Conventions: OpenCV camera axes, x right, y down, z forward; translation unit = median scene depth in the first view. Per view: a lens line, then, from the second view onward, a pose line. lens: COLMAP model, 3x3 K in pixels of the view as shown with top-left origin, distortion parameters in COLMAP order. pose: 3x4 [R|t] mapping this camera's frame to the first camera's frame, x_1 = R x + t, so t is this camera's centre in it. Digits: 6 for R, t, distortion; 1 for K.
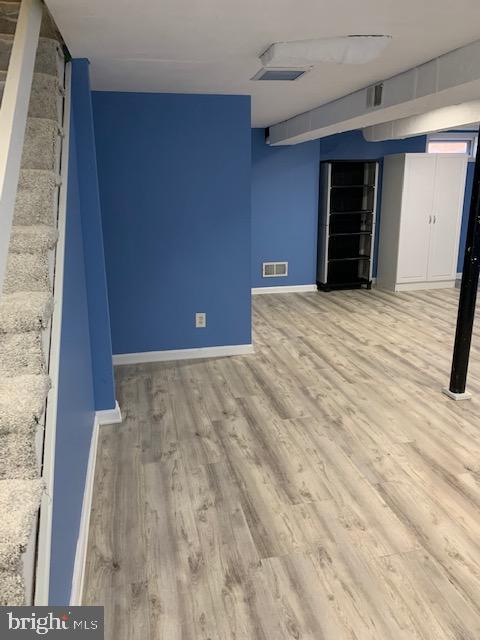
lens RADIAL K [[493.6, 0, 240.0], [0, 493.6, 320.0], [0, 0, 1]] dist [0.003708, 0.000941]
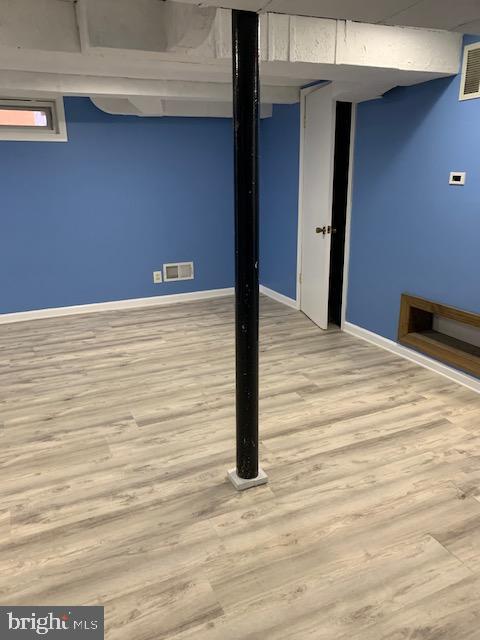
lens RADIAL K [[493.6, 0, 240.0], [0, 493.6, 320.0], [0, 0, 1]] dist [0.003708, 0.000941]
pose [[-0.196082, -0.271934, 0.942127, -0.124634], [0.281169, 0.904843, 0.319692, -0.248487], [-0.939412, 0.327583, -0.100964, 0.964896]]
